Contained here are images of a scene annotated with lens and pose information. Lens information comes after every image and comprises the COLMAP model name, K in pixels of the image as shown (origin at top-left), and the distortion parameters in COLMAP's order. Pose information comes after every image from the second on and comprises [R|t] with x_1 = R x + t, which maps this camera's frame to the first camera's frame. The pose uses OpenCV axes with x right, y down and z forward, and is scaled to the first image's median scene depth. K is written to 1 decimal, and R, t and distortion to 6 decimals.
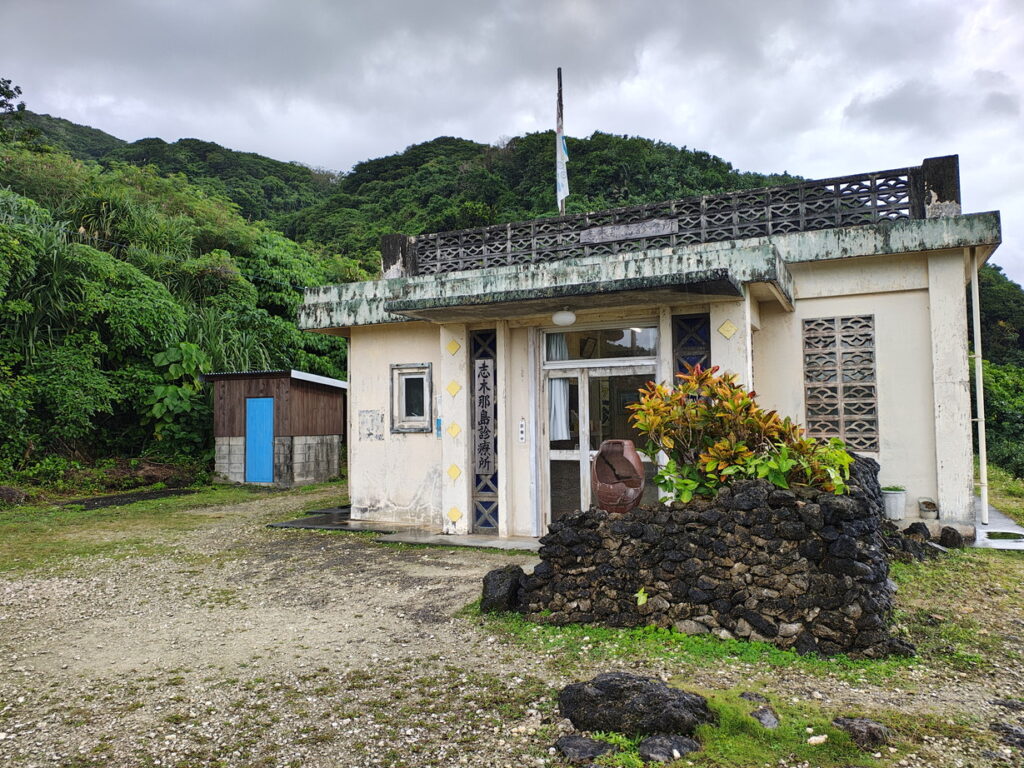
lens RADIAL K [[747.9, 0, 508.3], [0, 747.9, 389.3], [0, 0, 1]] dist [0.056903, -0.103257]
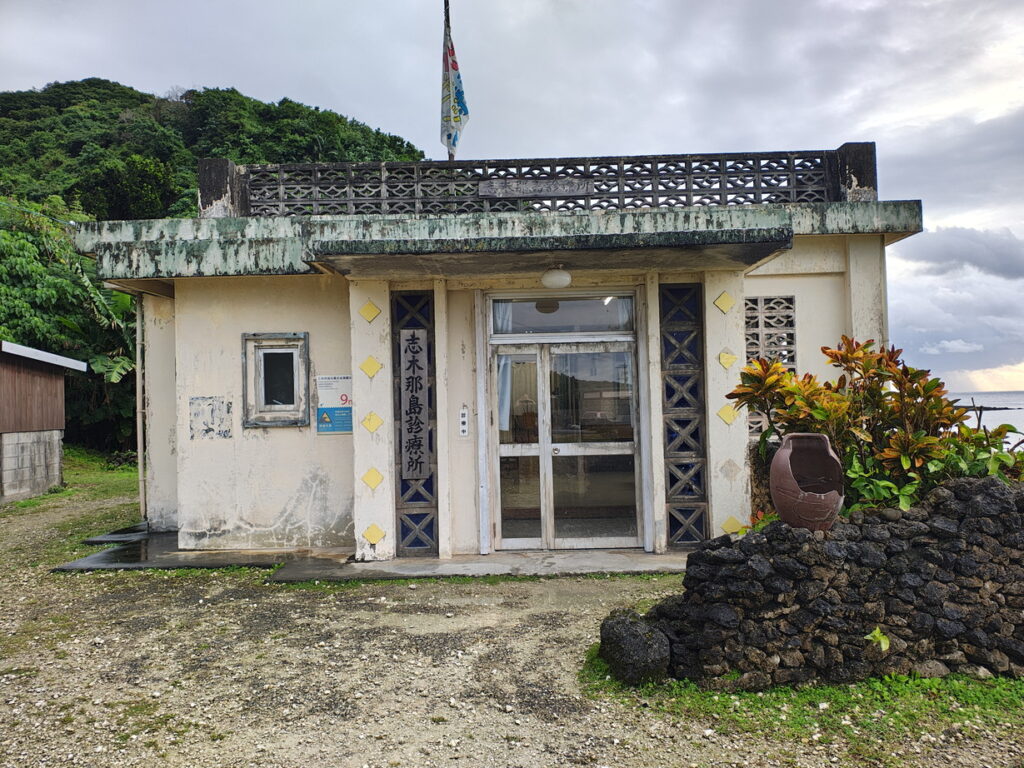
lens RADIAL K [[747.9, 0, 515.5], [0, 747.9, 386.9], [0, 0, 1]] dist [0.056903, -0.103257]
pose [[0.906174, -0.001014, 0.422904, -0.262263], [-0.006297, 0.999854, 0.015889, 0.006174], [-0.422859, -0.017062, 0.906035, 0.258252]]
